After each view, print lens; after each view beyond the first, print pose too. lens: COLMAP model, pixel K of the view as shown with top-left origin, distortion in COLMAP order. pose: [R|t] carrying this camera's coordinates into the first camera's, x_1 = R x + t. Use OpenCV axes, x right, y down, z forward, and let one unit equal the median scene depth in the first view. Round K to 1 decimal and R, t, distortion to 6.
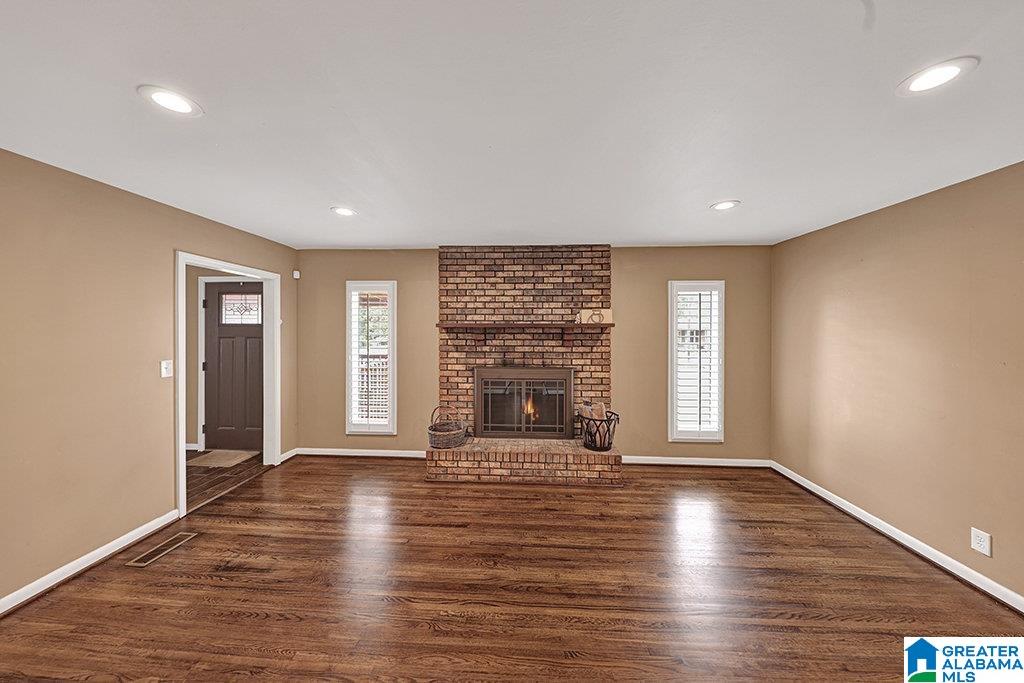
lens RADIAL K [[325.3, 0, 513.0], [0, 325.3, 327.4], [0, 0, 1]] dist [0.000421, 0.000001]
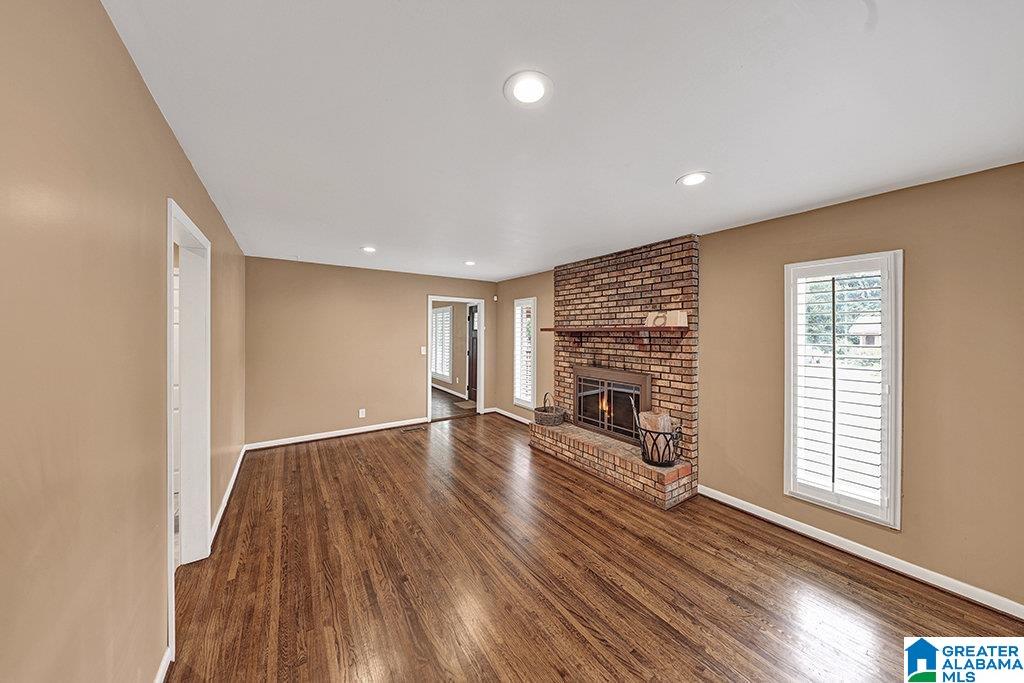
lens RADIAL K [[330.6, 0, 509.7], [0, 330.6, 327.7], [0, 0, 1]] dist [-0.000168, -0.000013]
pose [[0.597719, -0.010244, -0.801640, 0.702683], [0.000309, 0.999921, -0.012548, 0.001877], [0.801706, 0.007253, 0.597675, 0.099634]]
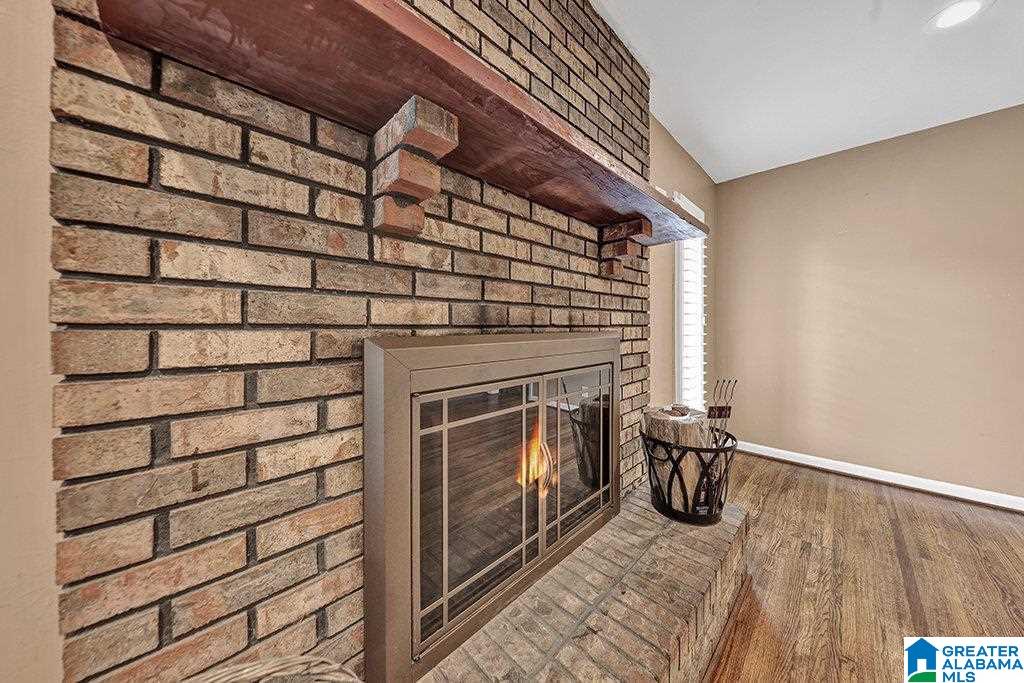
lens RADIAL K [[330.6, 0, 509.7], [0, 330.6, 327.7], [0, 0, 1]] dist [-0.000168, -0.000013]
pose [[0.680671, -0.008593, 0.732539, -0.203178], [0.000699, 0.999938, 0.011080, 0.112542], [-0.732589, -0.007030, 0.680635, 0.808502]]
